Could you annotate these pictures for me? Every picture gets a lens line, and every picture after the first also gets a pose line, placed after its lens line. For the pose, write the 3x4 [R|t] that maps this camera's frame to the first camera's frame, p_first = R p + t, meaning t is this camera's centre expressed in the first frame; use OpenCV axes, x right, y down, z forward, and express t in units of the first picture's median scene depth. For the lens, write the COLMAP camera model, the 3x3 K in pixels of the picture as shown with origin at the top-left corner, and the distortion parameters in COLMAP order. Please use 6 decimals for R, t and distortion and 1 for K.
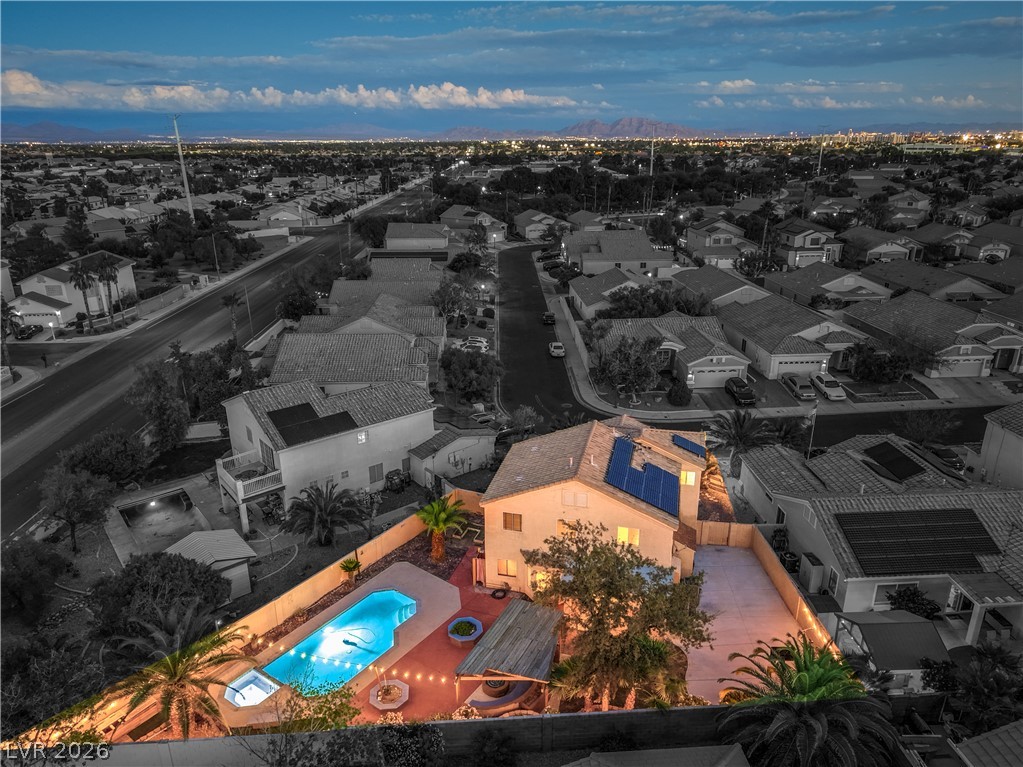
lens RADIAL K [[697.7, 0, 511.5], [0, 697.7, 383.5], [0, 0, 1]] dist [0.038570, -0.034432]
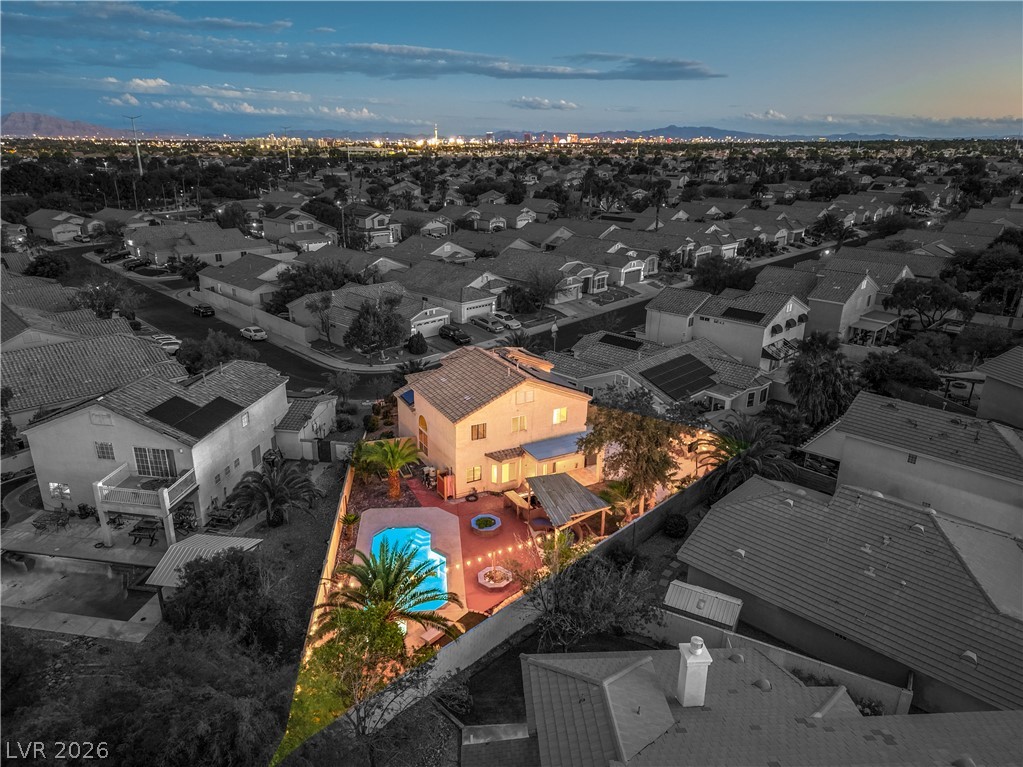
lens RADIAL K [[686.7, 0, 511.5], [0, 686.7, 383.5], [0, 0, 1]] dist [0.003818, -0.008005]
pose [[0.738425, -0.204946, 0.642437, -0.191281], [0.202537, 0.976116, 0.078595, 0.010443], [-0.643200, 0.072080, 0.762298, 0.020450]]
